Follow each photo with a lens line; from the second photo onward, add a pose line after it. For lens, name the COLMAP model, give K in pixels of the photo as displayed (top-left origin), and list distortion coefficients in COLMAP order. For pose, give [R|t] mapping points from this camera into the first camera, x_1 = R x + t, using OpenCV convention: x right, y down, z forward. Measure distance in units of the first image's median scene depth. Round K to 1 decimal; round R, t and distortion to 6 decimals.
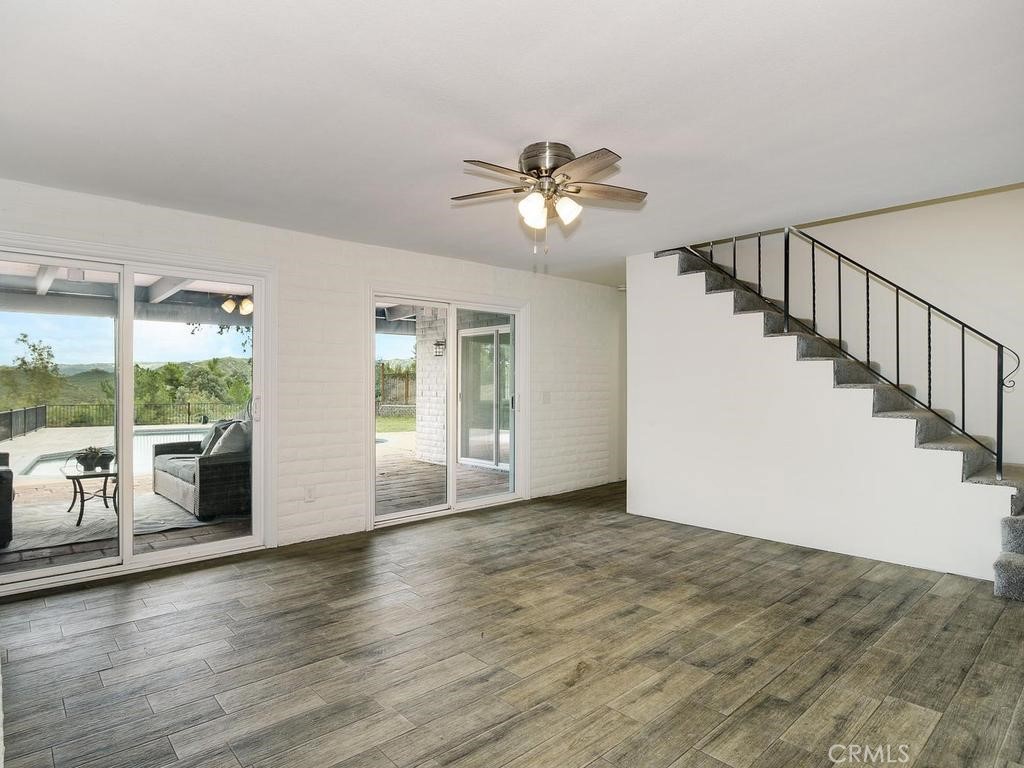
lens RADIAL K [[570.4, 0, 509.9], [0, 570.4, 385.4], [0, 0, 1]] dist [-0.010864, -0.001312]
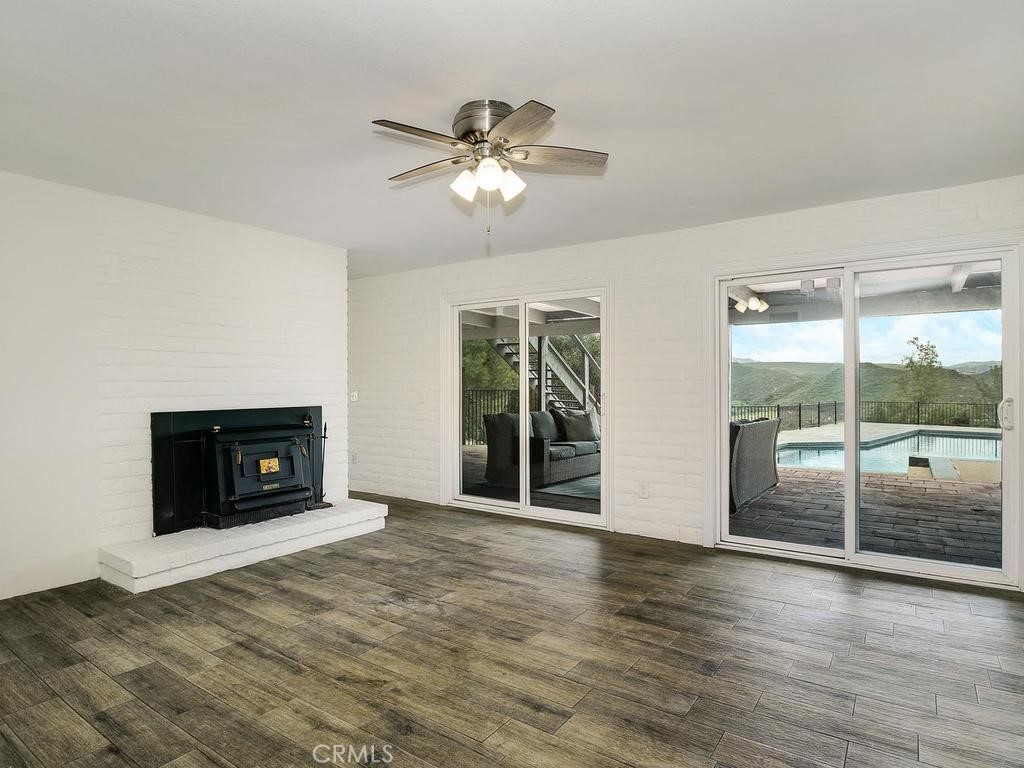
lens RADIAL K [[570.4, 0, 509.9], [0, 570.4, 385.4], [0, 0, 1]] dist [-0.010864, -0.001312]
pose [[0.227361, -0.001388, -0.973810, 0.907230], [0.006037, 0.999982, -0.000016, 0.003118], [0.973792, -0.005876, 0.227365, 0.831944]]
